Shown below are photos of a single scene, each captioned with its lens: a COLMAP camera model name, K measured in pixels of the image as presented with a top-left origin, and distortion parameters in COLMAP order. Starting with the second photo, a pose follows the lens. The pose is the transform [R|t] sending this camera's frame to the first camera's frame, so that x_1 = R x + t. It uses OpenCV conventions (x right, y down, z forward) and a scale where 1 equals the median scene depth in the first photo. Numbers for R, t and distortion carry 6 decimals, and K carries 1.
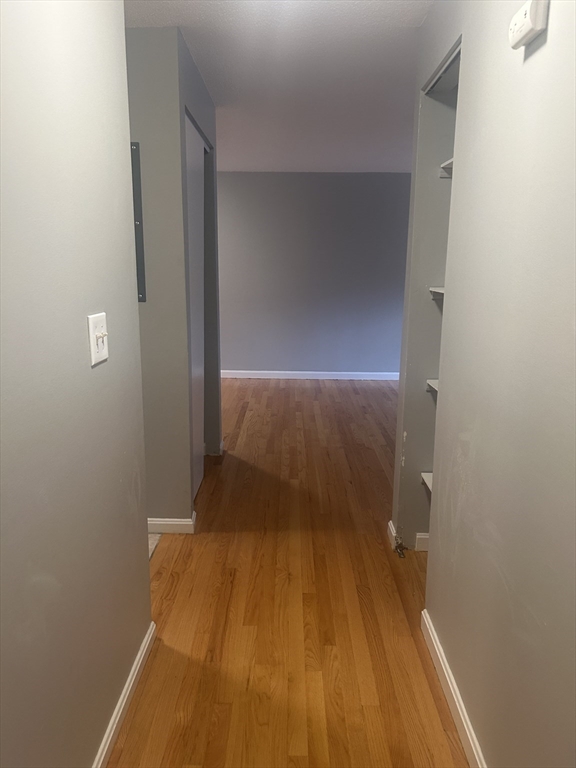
lens RADIAL K [[569.4, 0, 288.0], [0, 569.4, 384.0], [0, 0, 1]] dist [0.071763, -0.101524]
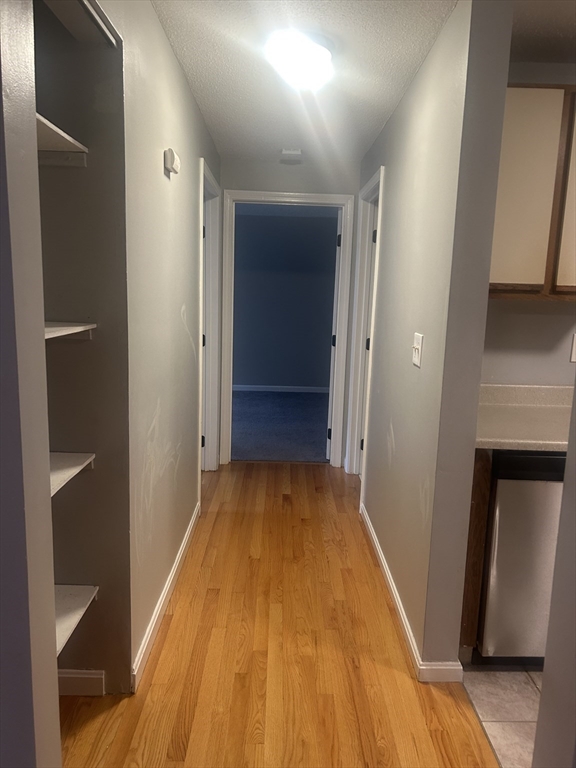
lens RADIAL K [[569.4, 0, 288.0], [0, 569.4, 384.0], [0, 0, 1]] dist [0.071763, -0.101524]
pose [[-0.999070, -0.036861, -0.022374, 0.032910], [-0.042538, 0.927519, 0.371348, -0.392657], [0.007064, 0.371955, -0.928224, 1.765028]]
